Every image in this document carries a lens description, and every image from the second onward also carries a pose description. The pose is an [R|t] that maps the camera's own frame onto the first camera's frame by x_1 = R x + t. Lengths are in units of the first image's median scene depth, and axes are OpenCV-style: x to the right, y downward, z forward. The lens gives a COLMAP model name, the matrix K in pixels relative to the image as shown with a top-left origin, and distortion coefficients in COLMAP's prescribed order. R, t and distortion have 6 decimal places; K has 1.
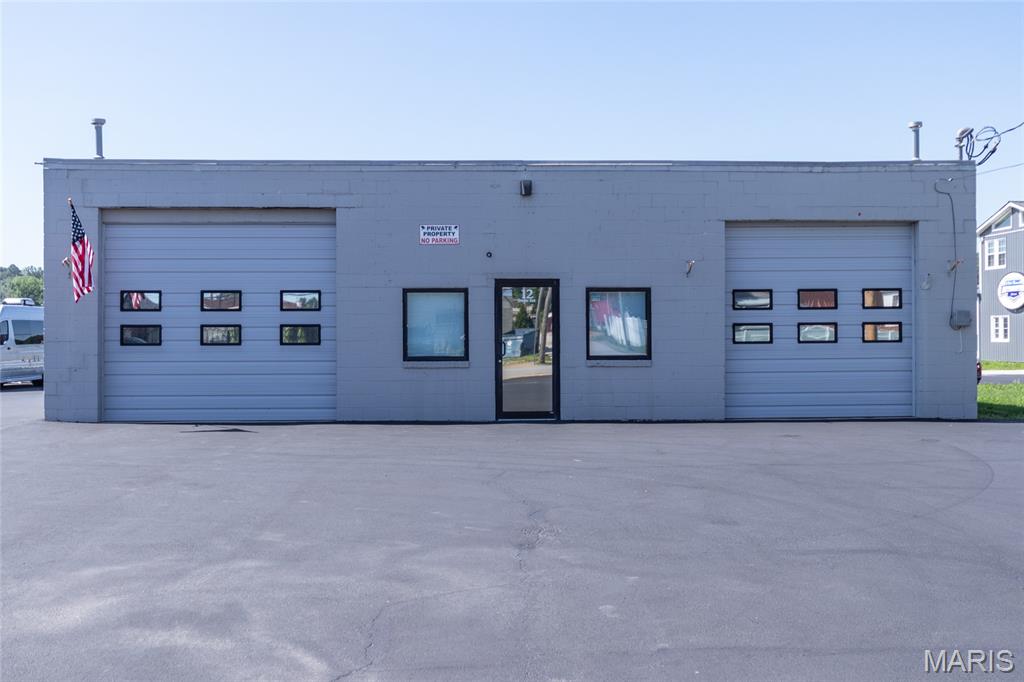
lens RADIAL K [[955.4, 0, 491.6], [0, 955.4, 338.0], [0, 0, 1]] dist [0.023681, 0.000000]
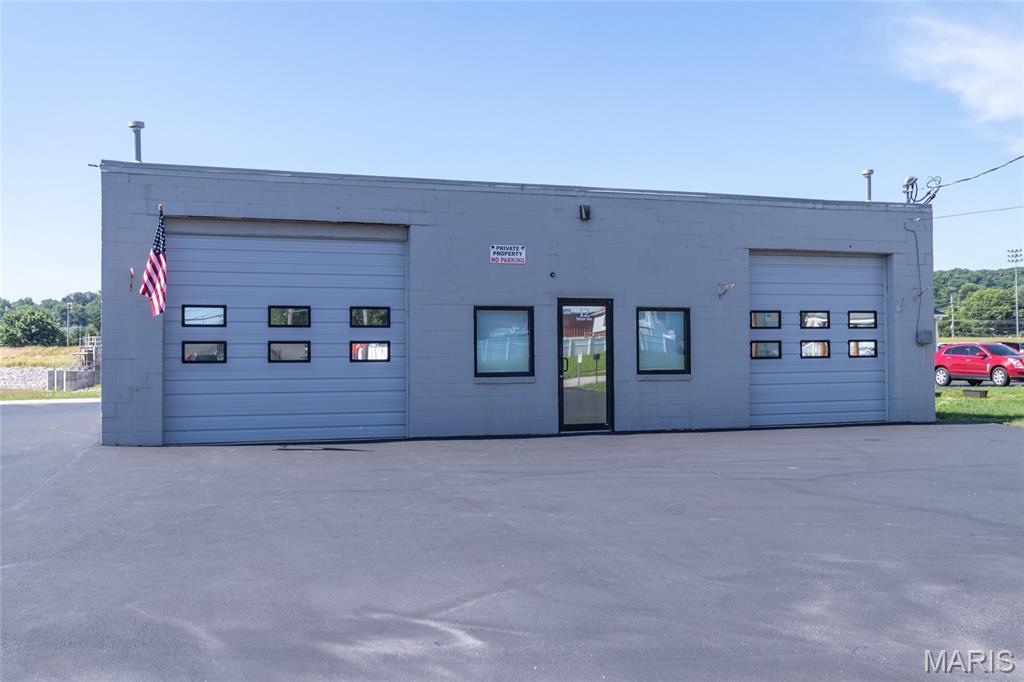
lens RADIAL K [[955.4, 0, 477.5], [0, 955.4, 339.0], [0, 0, 1]] dist [0.023681, 0.000000]
pose [[0.959768, 0.002556, 0.280783, -0.374278], [0.002336, 0.999851, -0.017089, 0.001008], [-0.280785, 0.017057, 0.959619, 0.018119]]
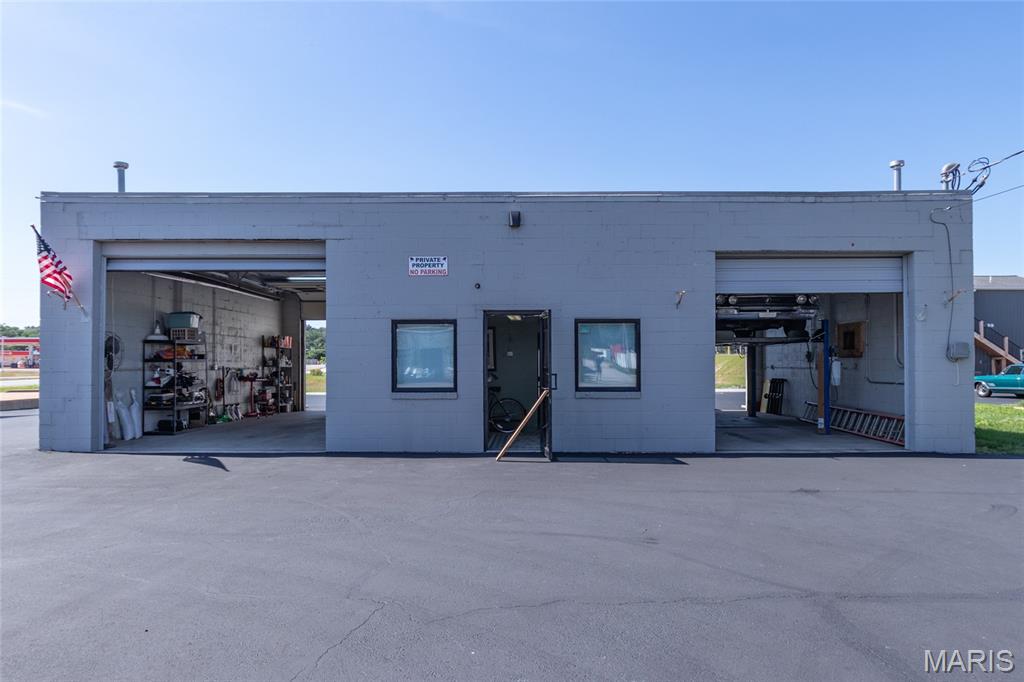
lens RADIAL K [[606.2, 0, 520.0], [0, 606.2, 358.5], [0, 0, 1]] dist [0.014437, -0.006147]
pose [[0.999558, 0.001812, -0.029675, 0.060257], [-0.002058, 0.999964, -0.008255, -0.006268], [0.029659, 0.008313, 0.999526, 0.366180]]
